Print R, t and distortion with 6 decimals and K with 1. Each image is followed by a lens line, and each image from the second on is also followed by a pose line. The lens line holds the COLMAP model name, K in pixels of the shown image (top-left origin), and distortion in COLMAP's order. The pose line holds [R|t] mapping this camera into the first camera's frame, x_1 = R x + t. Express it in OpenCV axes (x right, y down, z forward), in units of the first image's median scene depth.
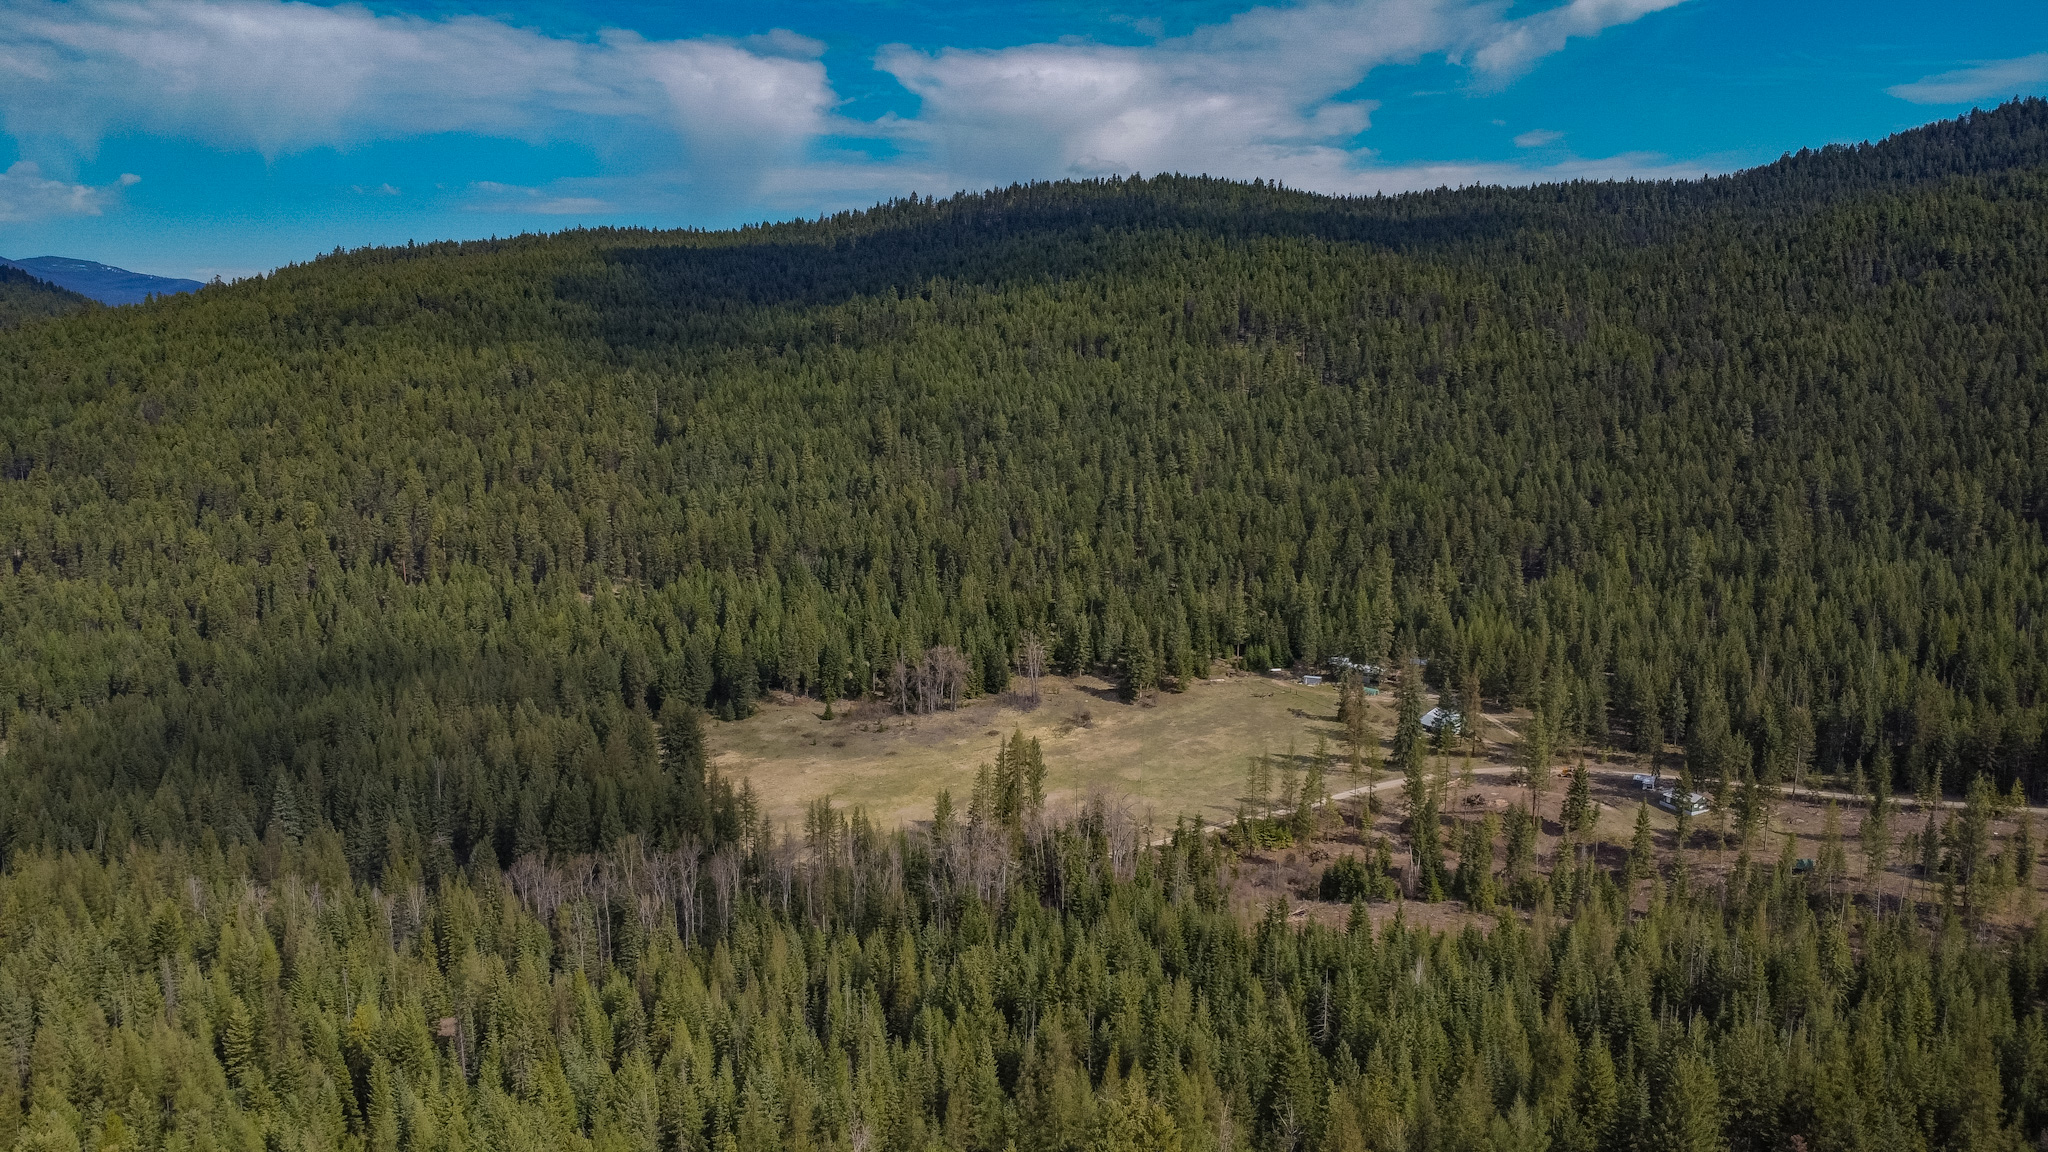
lens RADIAL K [[1482.7, 0, 1011.5], [0, 1482.7, 594.9], [0, 0, 1]] dist [-0.030136, -0.006758]
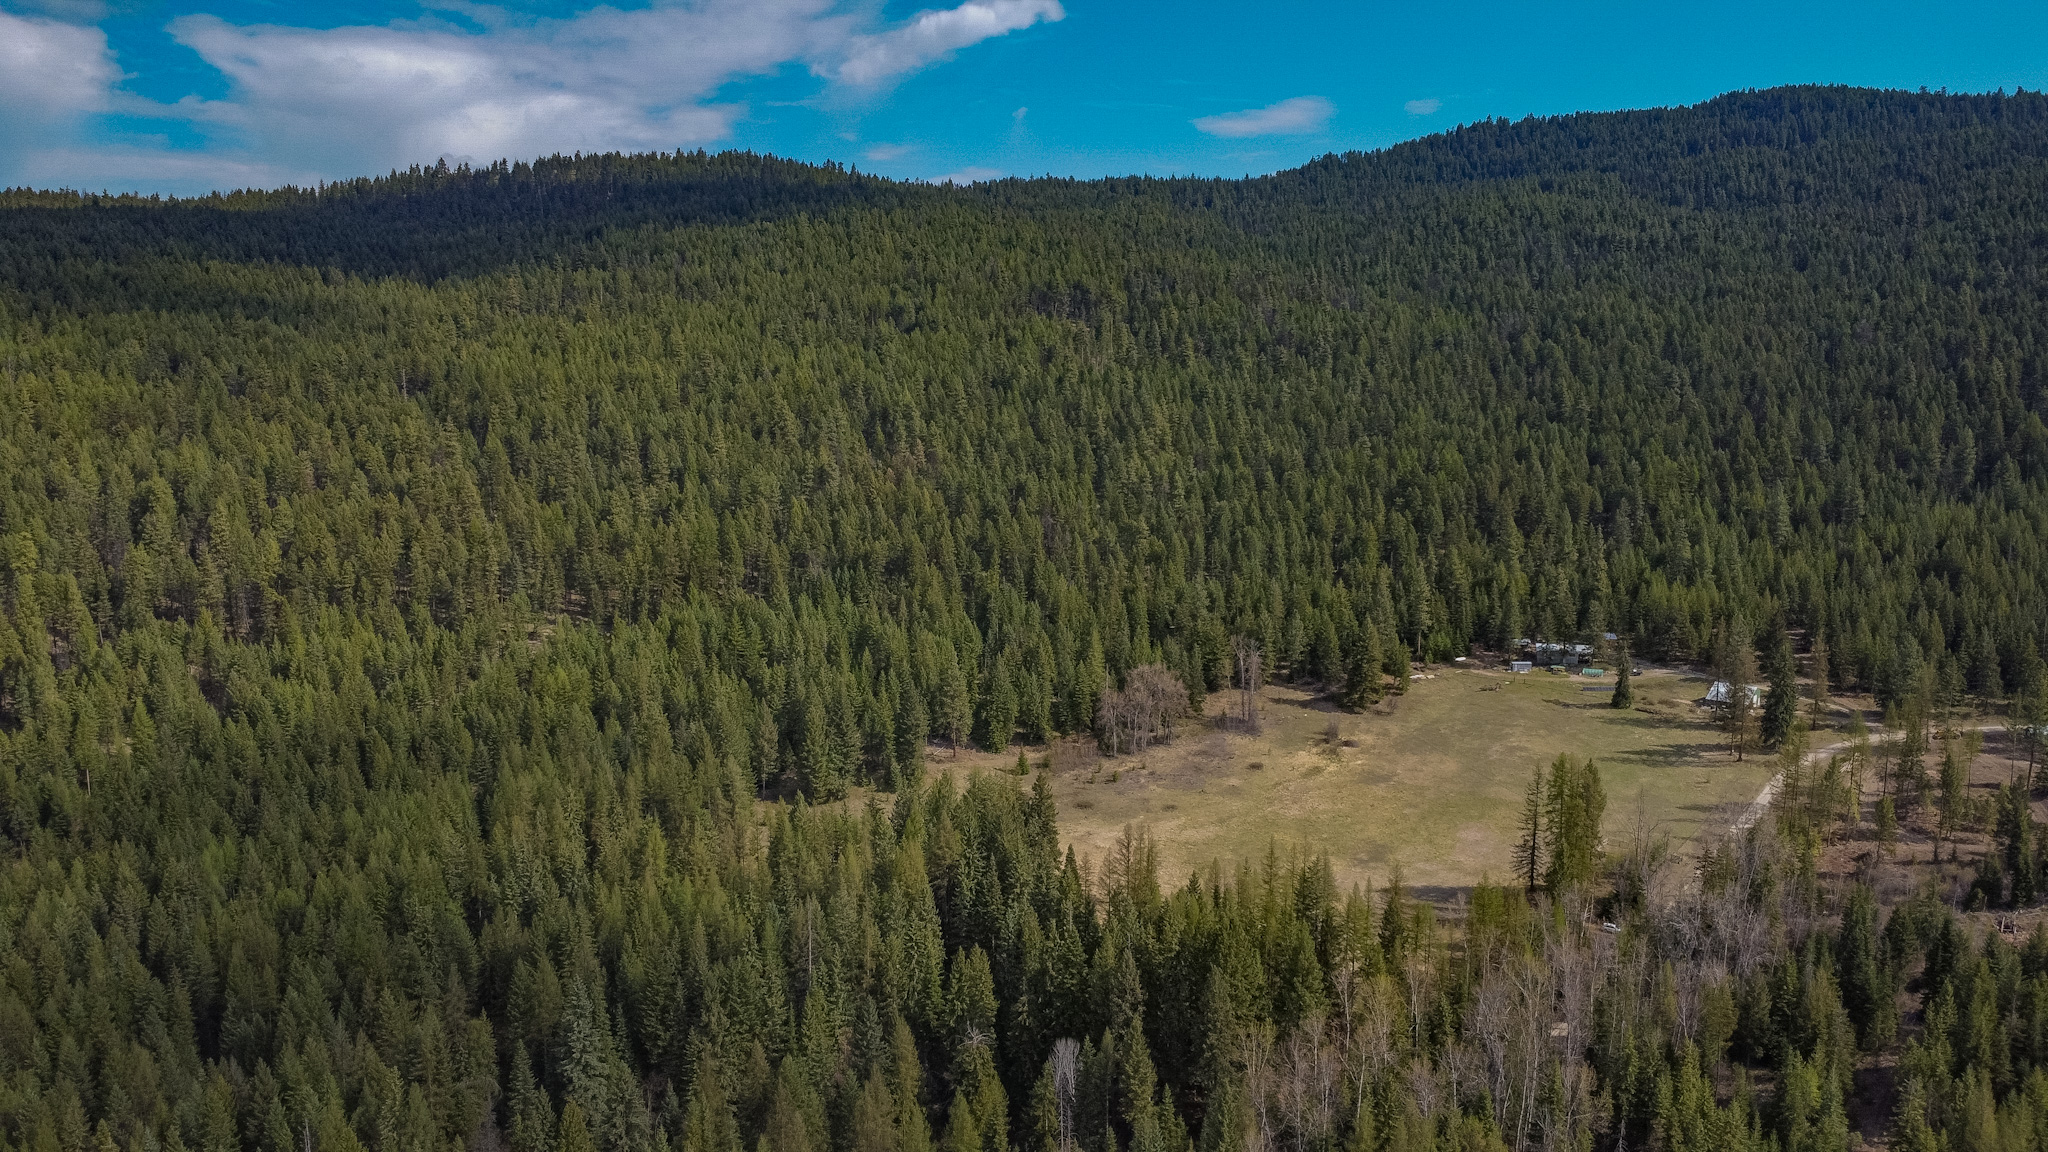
lens RADIAL K [[1482.7, 0, 1029.0], [0, 1482.7, 570.8], [0, 0, 1]] dist [-0.030136, -0.006758]
pose [[0.911737, -0.062771, 0.405950, -0.416301], [0.070141, 0.997532, -0.003286, -0.017600], [-0.404742, 0.031469, 0.913889, 0.291088]]
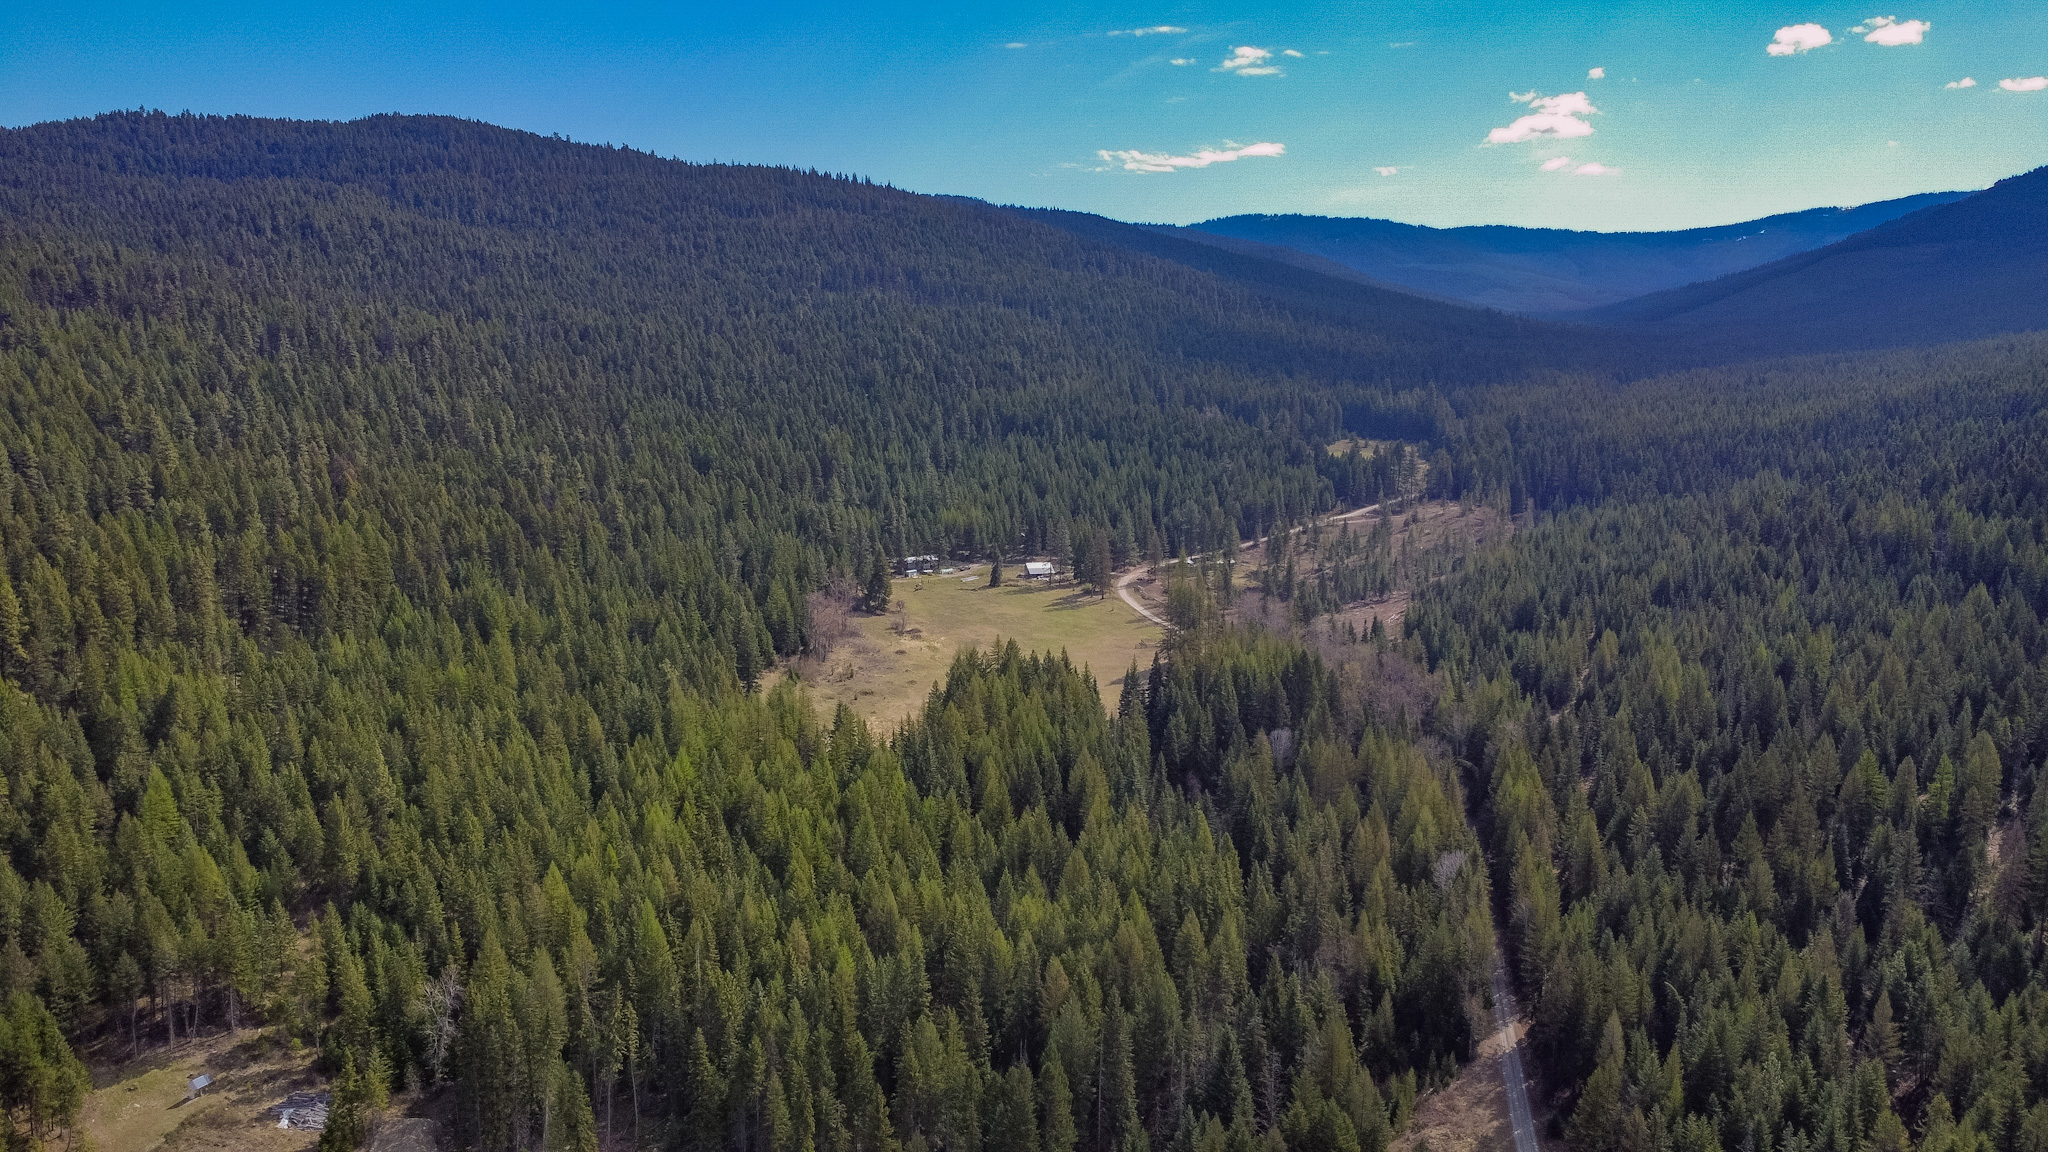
lens RADIAL K [[1482.7, 0, 1031.4], [0, 1482.7, 562.2], [0, 0, 1]] dist [-0.030136, -0.006758]
pose [[0.160345, -0.136796, 0.977536, -1.022975], [0.157181, 0.981251, 0.111534, -0.079081], [-0.974466, 0.135766, 0.178840, 0.643452]]
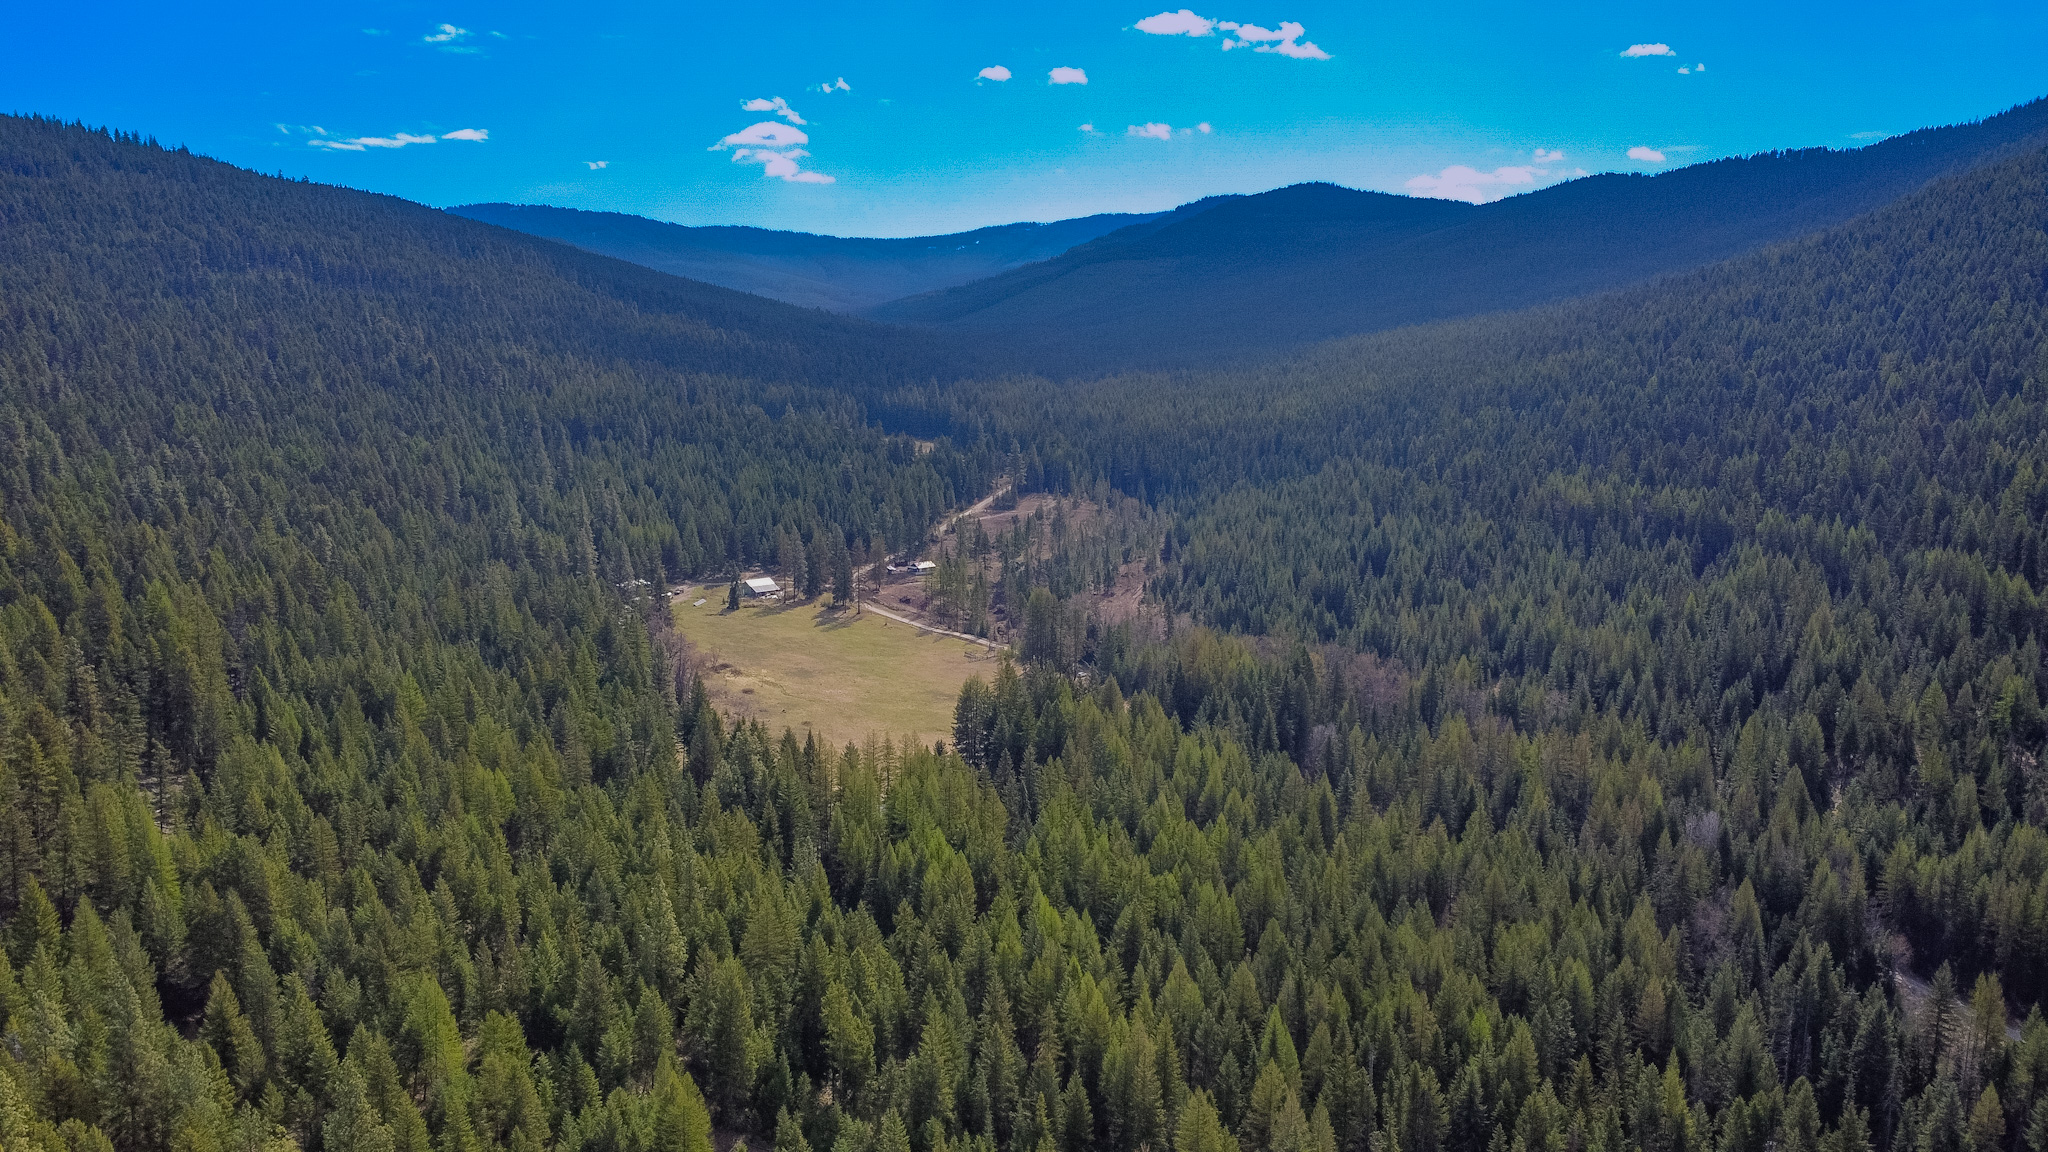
lens RADIAL K [[1482.7, 0, 1036.7], [0, 1482.7, 577.1], [0, 0, 1]] dist [-0.030136, -0.006758]
pose [[-0.350122, -0.141042, 0.926025, -0.916263], [0.140236, 0.969564, 0.200695, -0.139823], [-0.926147, 0.200130, -0.319687, 1.042875]]
